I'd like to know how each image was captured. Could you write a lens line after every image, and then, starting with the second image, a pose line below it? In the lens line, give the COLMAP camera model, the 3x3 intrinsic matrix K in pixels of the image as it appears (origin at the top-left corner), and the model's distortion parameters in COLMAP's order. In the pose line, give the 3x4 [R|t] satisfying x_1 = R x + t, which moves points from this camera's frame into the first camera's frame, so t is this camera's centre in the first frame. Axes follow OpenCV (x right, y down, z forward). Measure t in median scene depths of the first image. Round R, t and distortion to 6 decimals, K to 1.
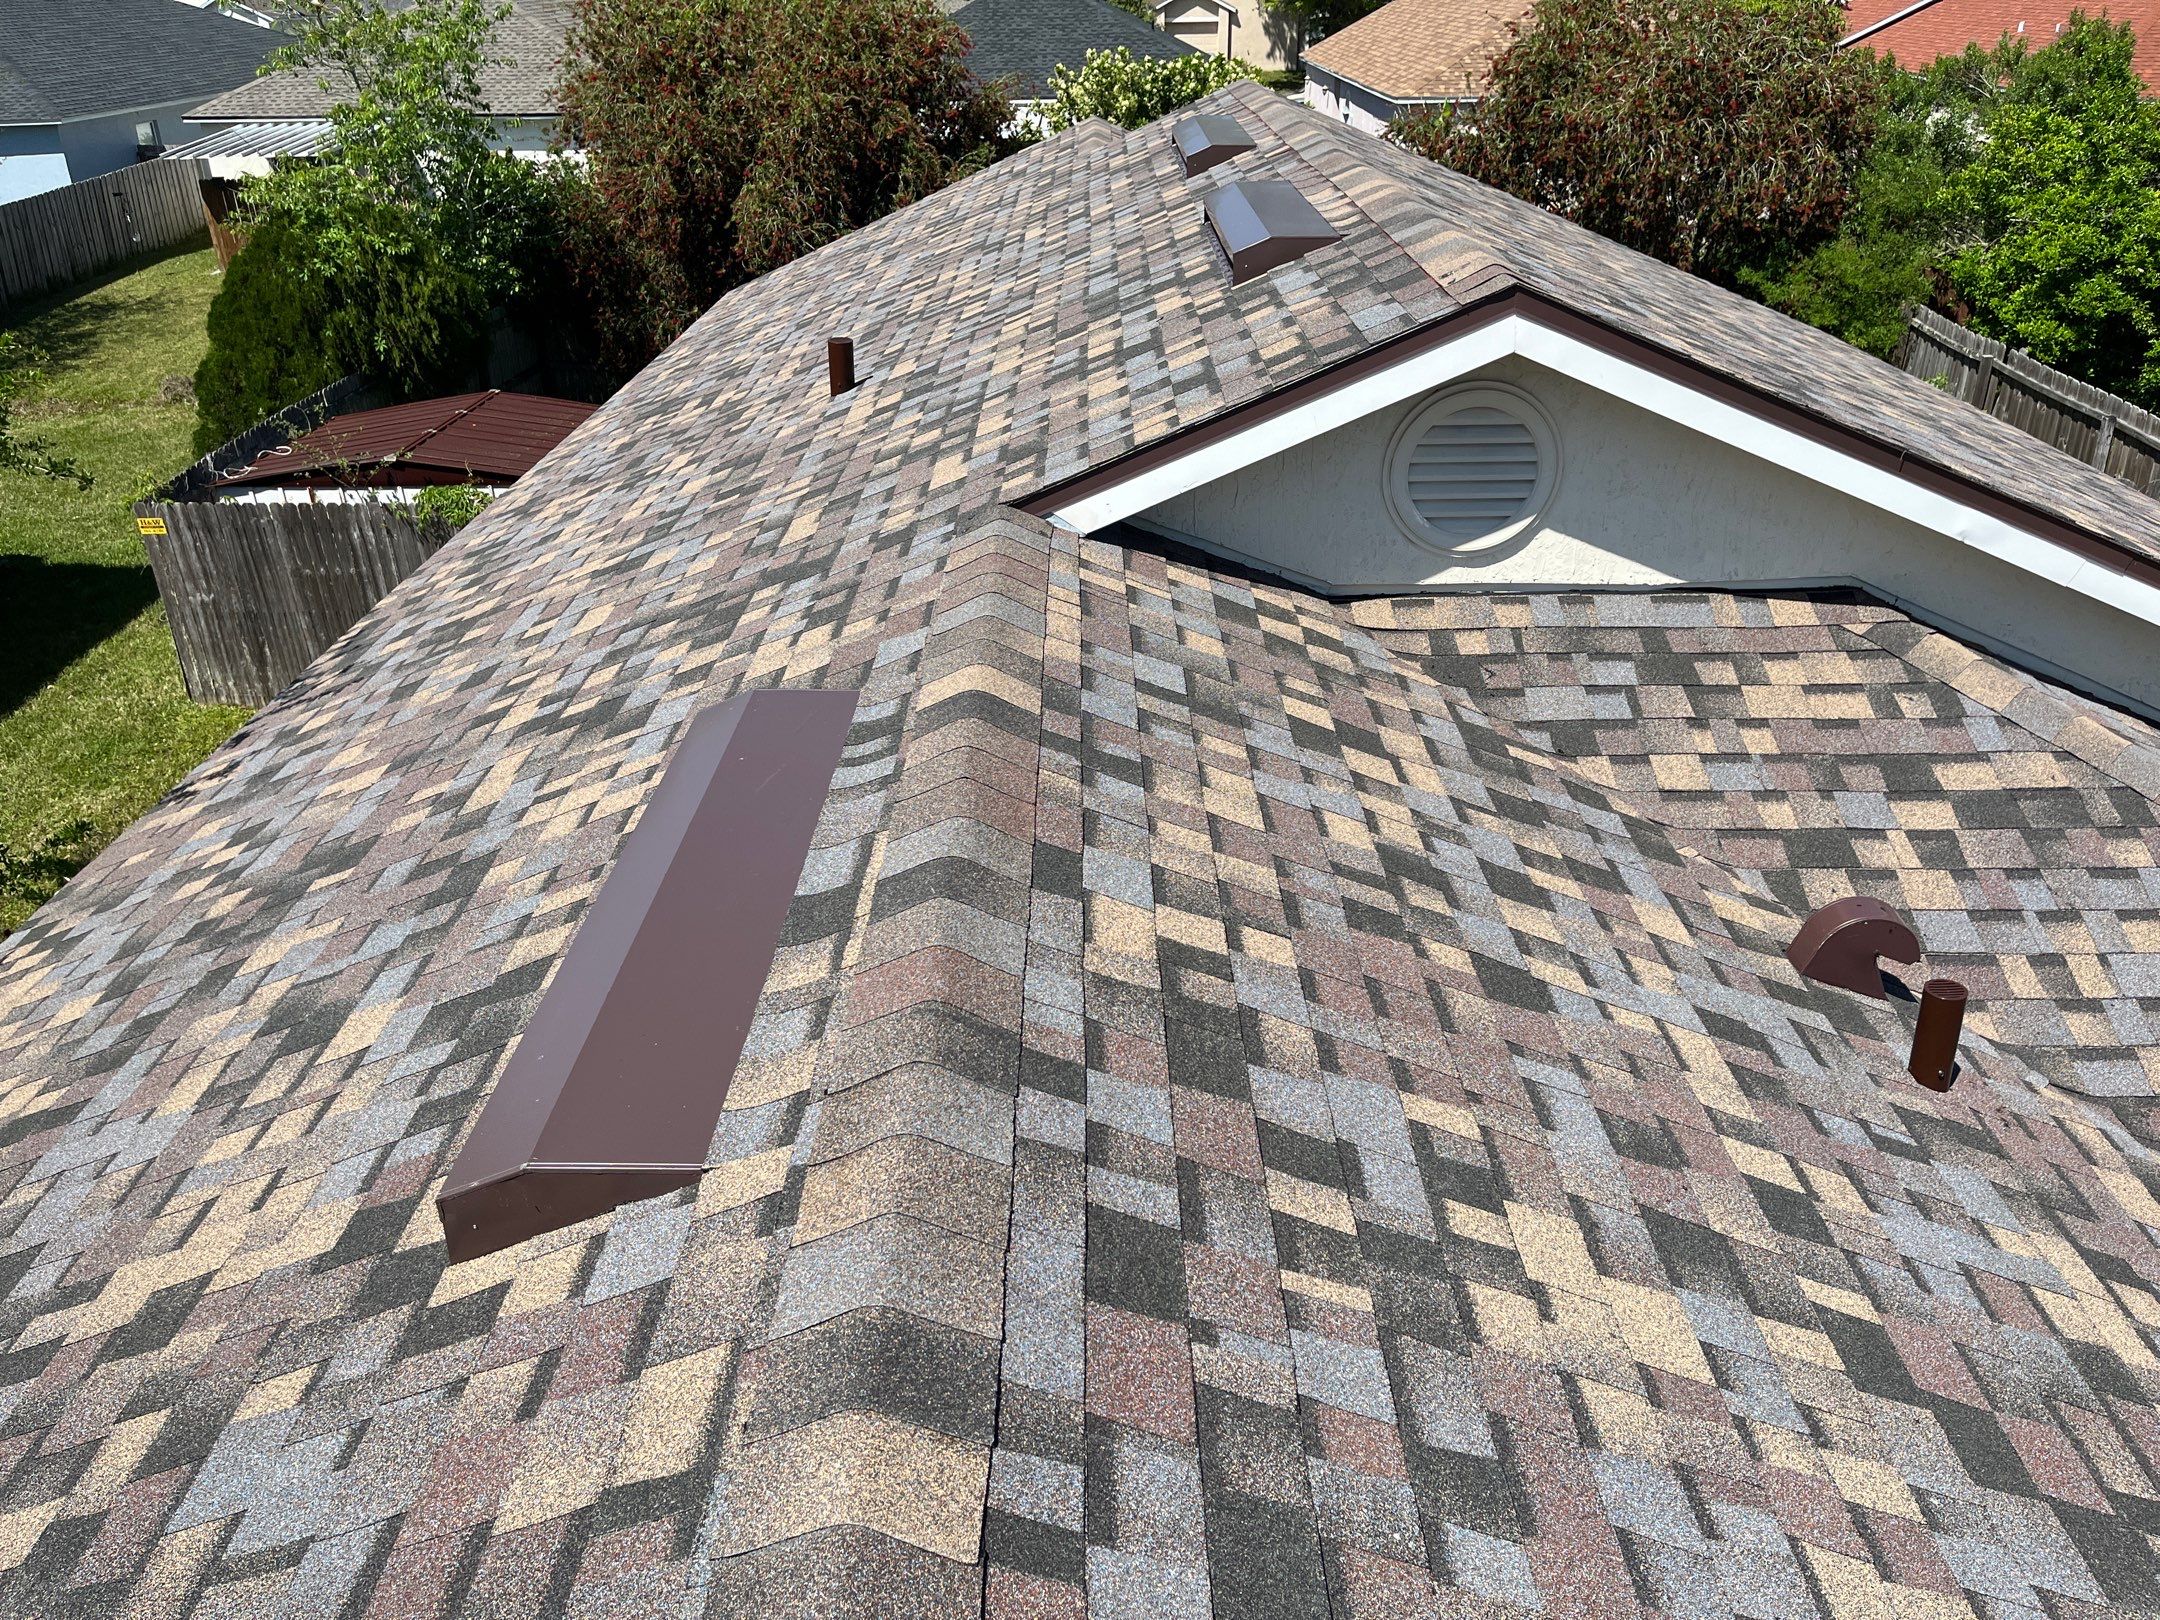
lens RADIAL K [[1582.1, 0, 1092.7], [0, 1582.1, 816.1], [0, 0, 1]] dist [0.015316, -0.009308]
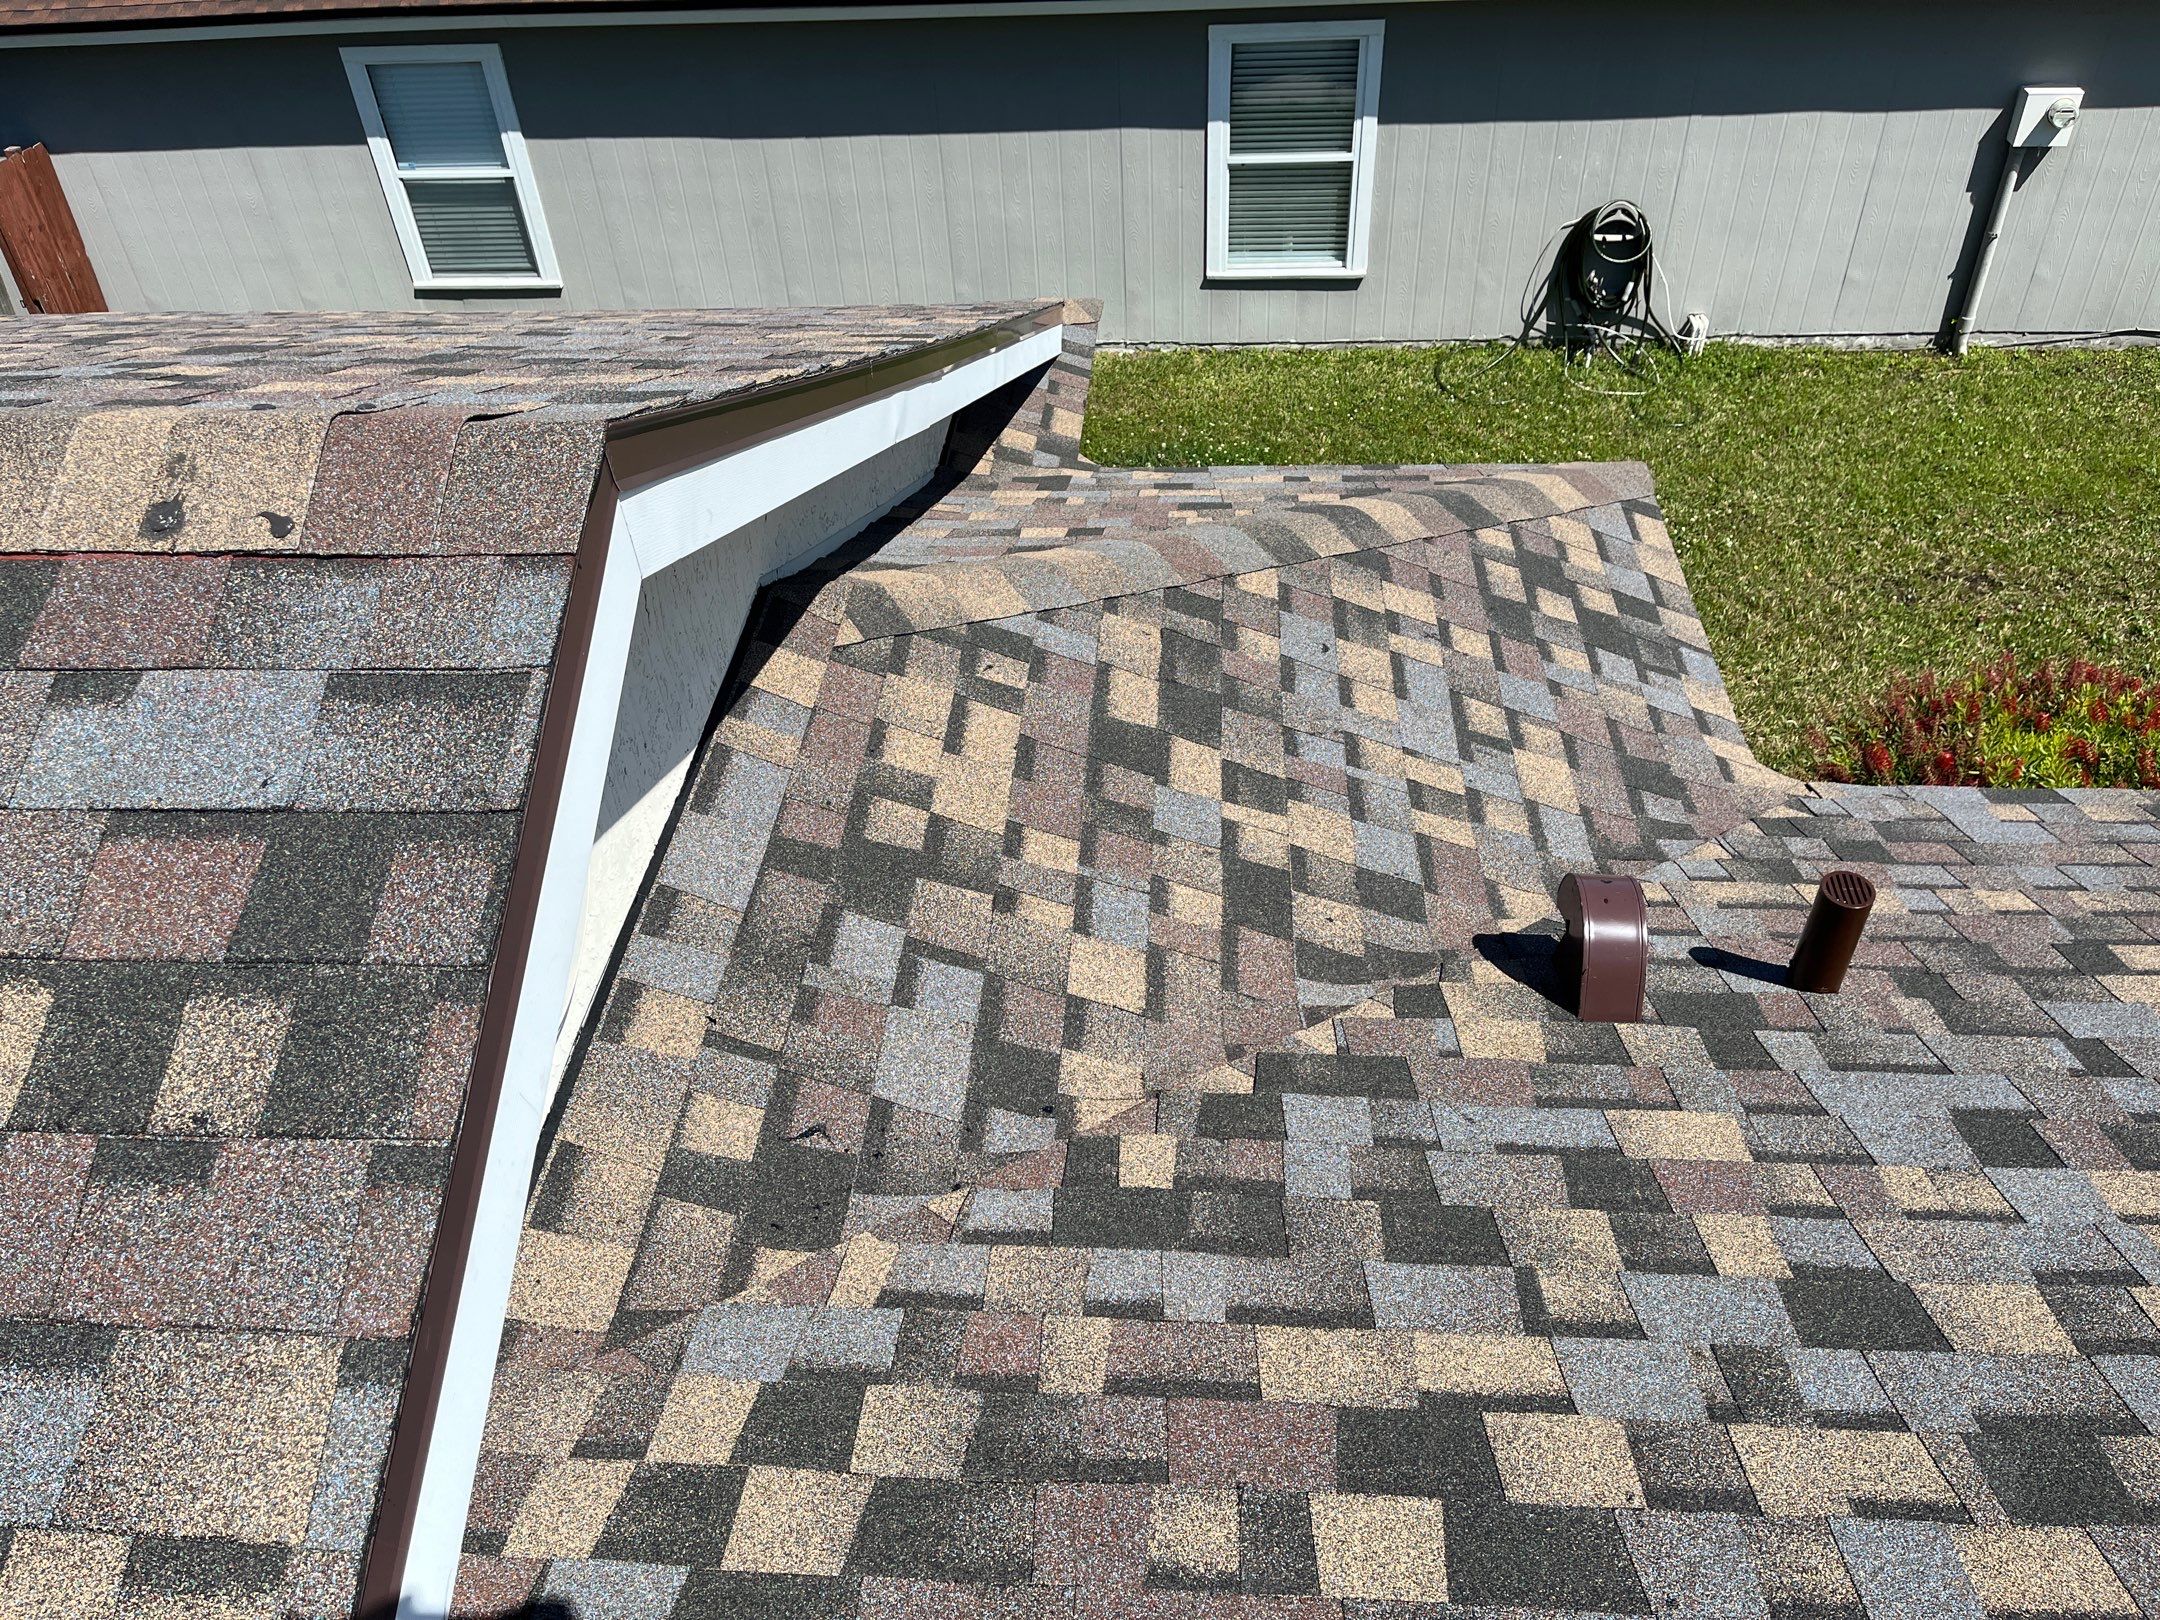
lens RADIAL K [[1582.1, 0, 1085.1], [0, 1582.1, 802.5], [0, 0, 1]] dist [0.015316, -0.009308]
pose [[0.071141, -0.635844, 0.768532, -0.042452], [0.501422, 0.688852, 0.523506, -0.362753], [-0.862273, 0.348116, 0.367832, 0.719658]]
